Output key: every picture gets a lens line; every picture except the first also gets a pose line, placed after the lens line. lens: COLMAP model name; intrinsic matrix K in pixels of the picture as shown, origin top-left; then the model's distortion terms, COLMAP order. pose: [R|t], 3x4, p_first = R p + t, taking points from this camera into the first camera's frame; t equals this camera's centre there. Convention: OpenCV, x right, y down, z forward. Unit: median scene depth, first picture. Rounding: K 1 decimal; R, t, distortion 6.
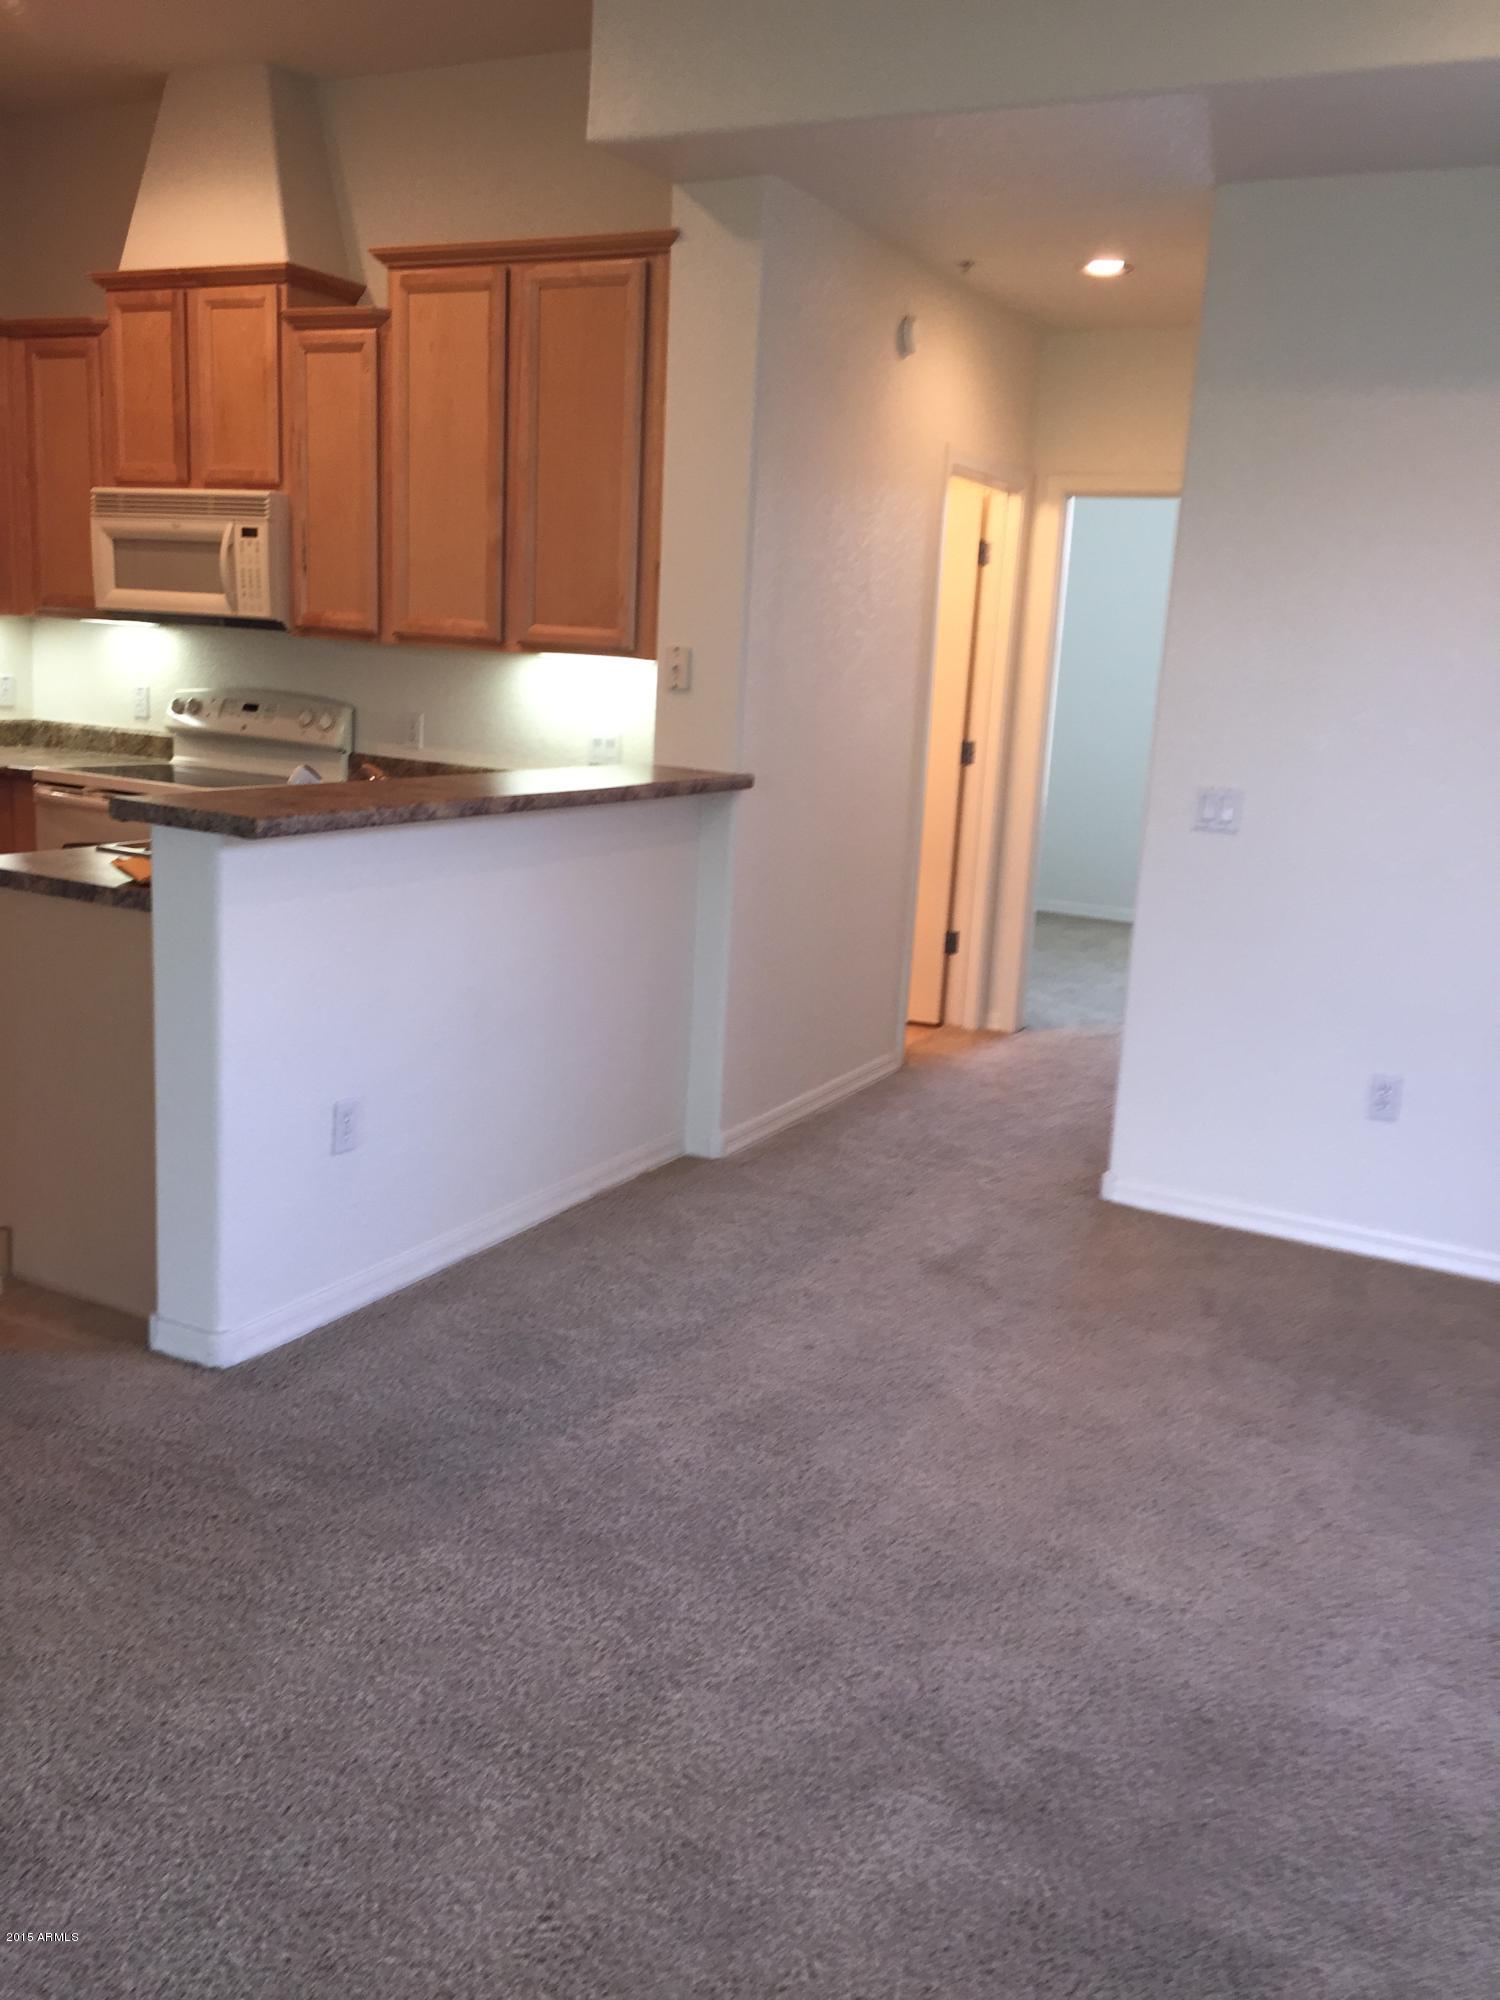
lens RADIAL K [[1713.5, 0, 750.0], [0, 1713.5, 1000.0], [0, 0, 1]] dist [0.062918, -0.000443]
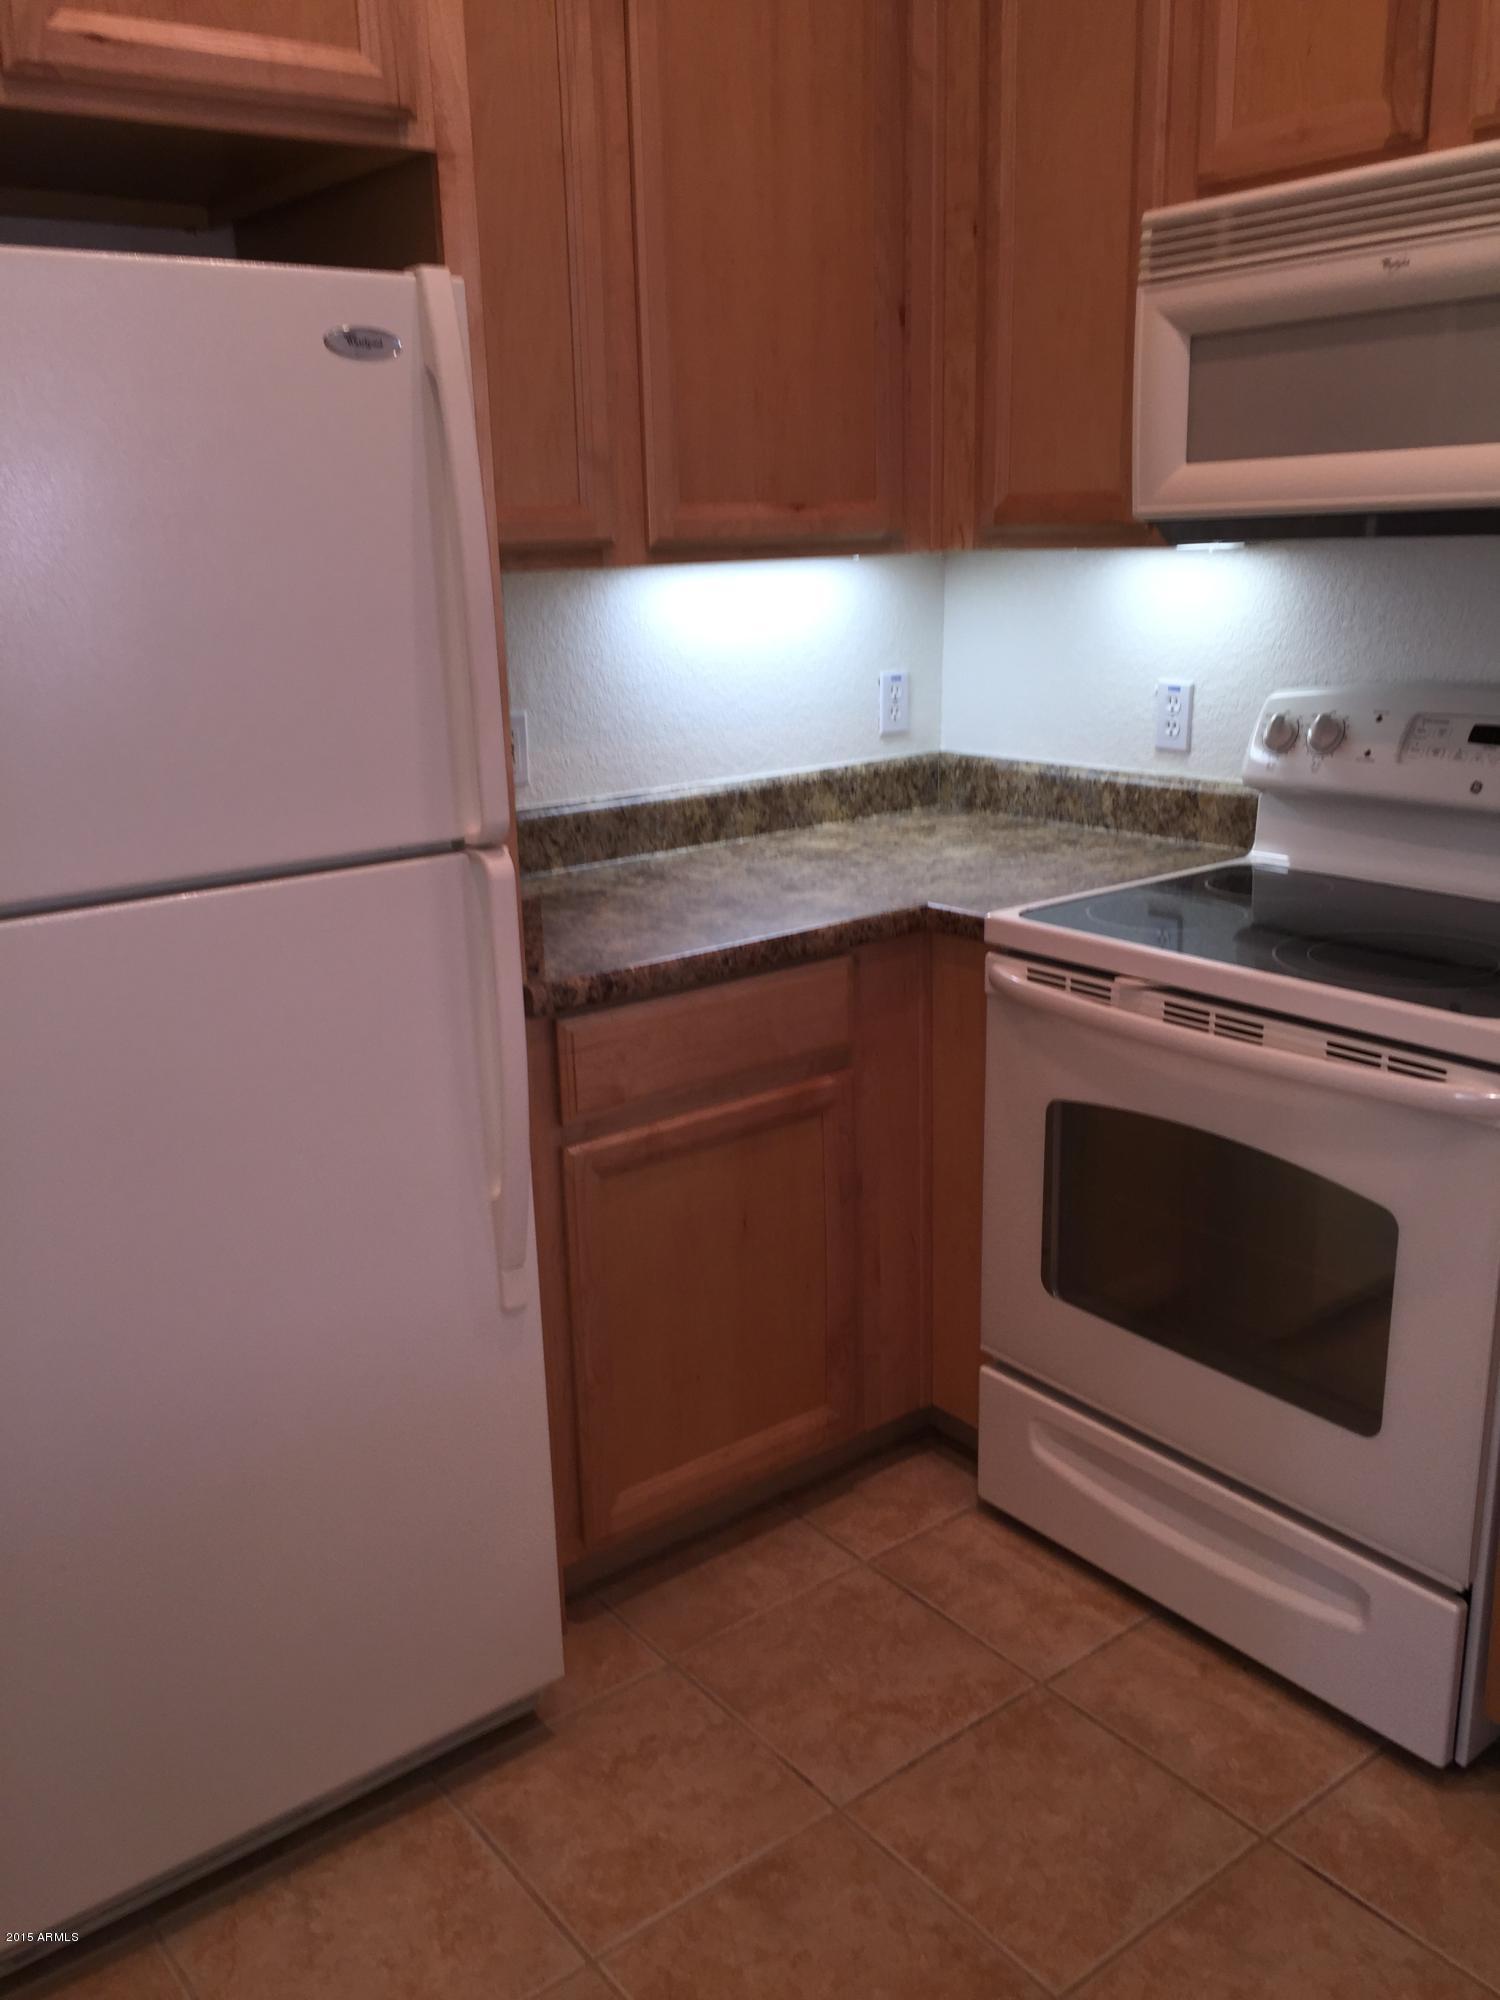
lens RADIAL K [[1713.5, 0, 750.0], [0, 1713.5, 1000.0], [0, 0, 1]] dist [0.062918, -0.000443]
pose [[0.910258, 0.033996, -0.412643, -0.276493], [-0.008161, 0.997903, 0.064212, -0.132161], [0.413961, -0.055082, 0.908627, 0.561663]]
